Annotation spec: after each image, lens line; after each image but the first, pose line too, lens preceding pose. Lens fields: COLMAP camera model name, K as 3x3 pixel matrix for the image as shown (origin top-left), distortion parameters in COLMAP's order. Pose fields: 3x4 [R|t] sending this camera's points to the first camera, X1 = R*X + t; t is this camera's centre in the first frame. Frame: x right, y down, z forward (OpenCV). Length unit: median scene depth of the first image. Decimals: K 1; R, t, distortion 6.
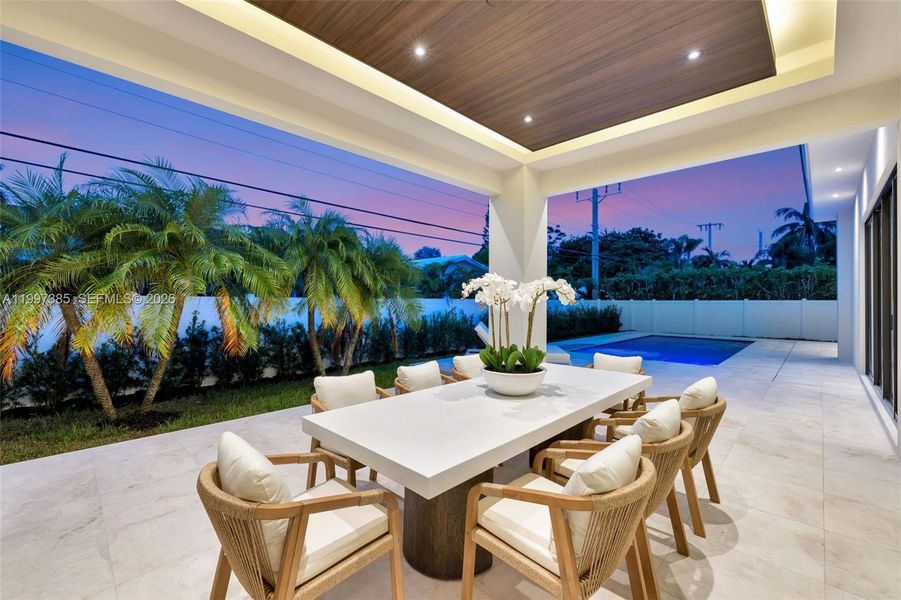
lens RADIAL K [[380.9, 0, 450.5], [0, 380.9, 300.0], [0, 0, 1]] dist [0.000845, 0.000117]
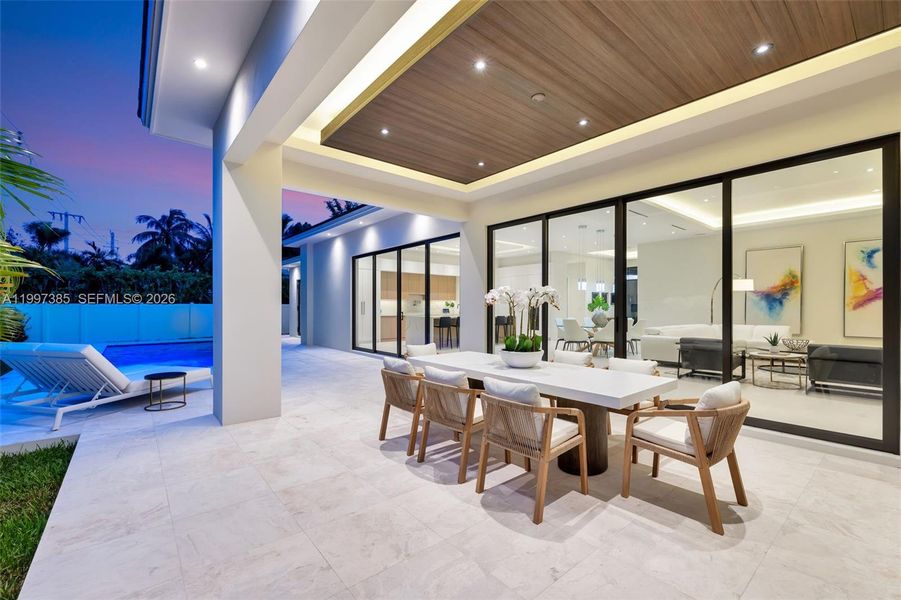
lens RADIAL K [[380.9, 0, 450.5], [0, 380.9, 300.0], [0, 0, 1]] dist [0.000845, 0.000117]
pose [[0.099335, 0.012687, 0.994973, -0.170325], [-0.002449, 0.999919, -0.012505, 0.001953], [-0.995051, -0.001195, 0.099358, 0.145490]]
